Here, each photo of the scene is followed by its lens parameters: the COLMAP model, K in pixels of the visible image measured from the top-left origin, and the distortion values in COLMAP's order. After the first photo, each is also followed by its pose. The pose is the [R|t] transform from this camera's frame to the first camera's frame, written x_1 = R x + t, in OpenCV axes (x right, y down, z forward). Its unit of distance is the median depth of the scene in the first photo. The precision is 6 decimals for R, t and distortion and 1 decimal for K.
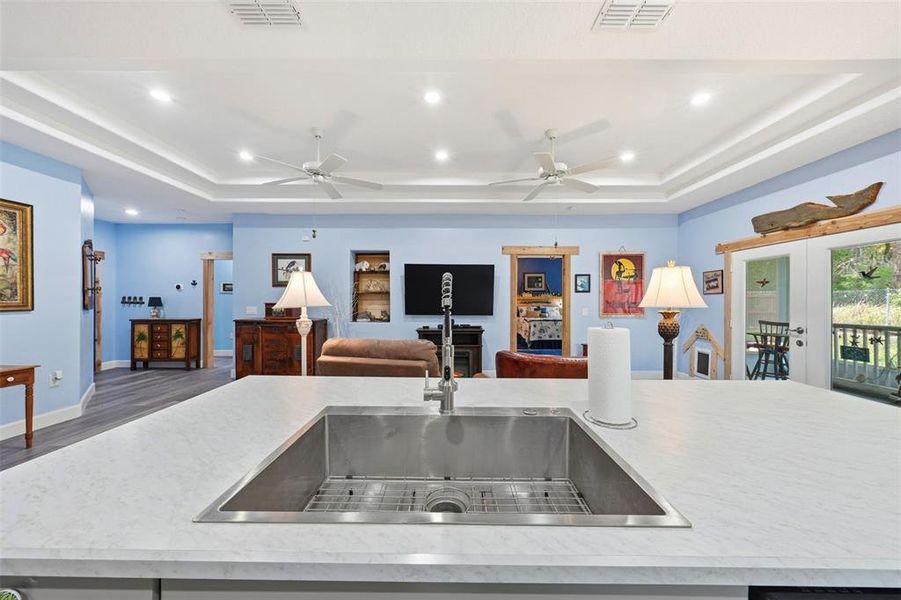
lens RADIAL K [[309.1, 0, 455.6], [0, 309.1, 301.4], [0, 0, 1]] dist [-0.002000, 0.001097]
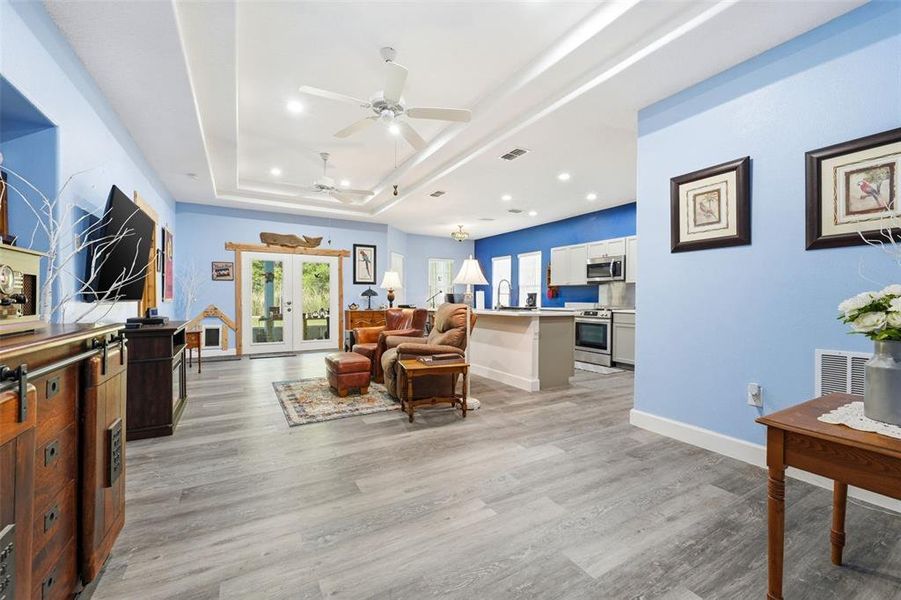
lens RADIAL K [[366.7, 0, 450.3], [0, 366.7, 302.1], [0, 0, 1]] dist [-0.003071, 0.000519]
pose [[-0.501517, -0.016842, 0.864984, -0.812199], [-0.004927, 0.999850, 0.016611, 0.031343], [-0.865134, 0.004069, -0.501524, 0.815083]]
